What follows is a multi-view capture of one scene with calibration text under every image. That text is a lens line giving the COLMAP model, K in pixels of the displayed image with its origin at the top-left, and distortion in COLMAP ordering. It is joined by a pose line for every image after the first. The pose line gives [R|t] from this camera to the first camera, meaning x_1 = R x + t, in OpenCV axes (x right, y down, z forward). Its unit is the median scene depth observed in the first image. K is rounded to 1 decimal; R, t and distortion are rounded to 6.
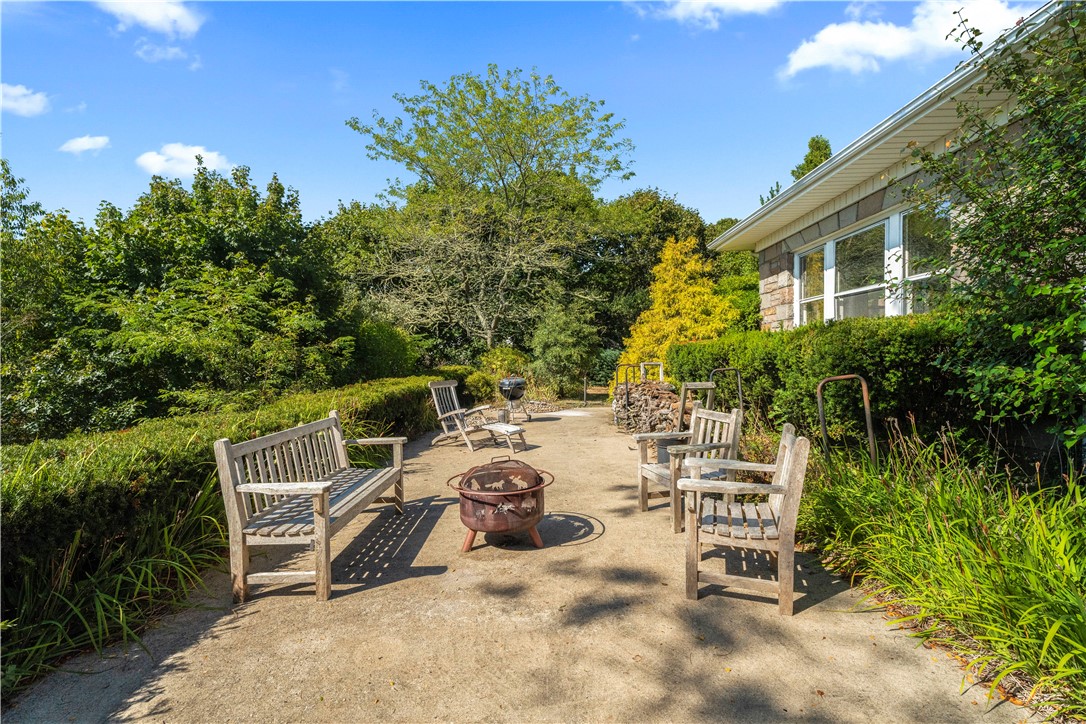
lens RADIAL K [[482.9, 0, 538.7], [0, 482.9, 361.5], [0, 0, 1]] dist [0.000143, 0.000349]
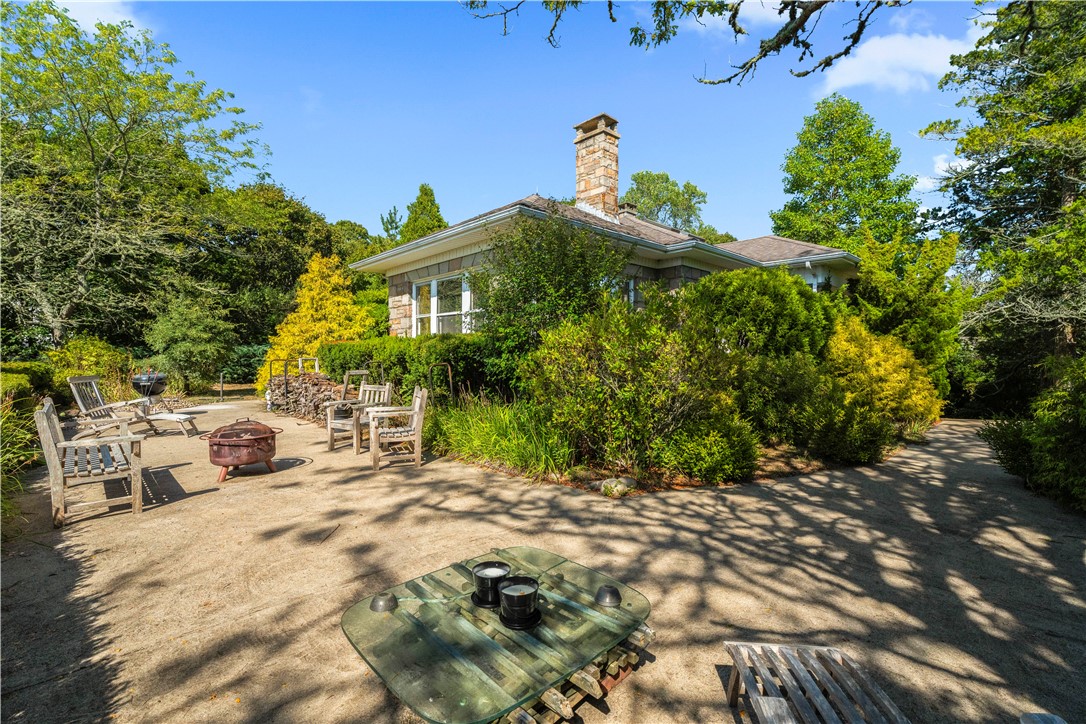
lens RADIAL K [[482.9, 0, 538.7], [0, 482.9, 361.5], [0, 0, 1]] dist [0.000143, 0.000349]
pose [[0.726418, -0.001060, 0.687252, -0.168935], [-0.002348, 0.999989, 0.004024, 0.004635], [-0.687249, -0.004537, 0.726408, -0.275748]]
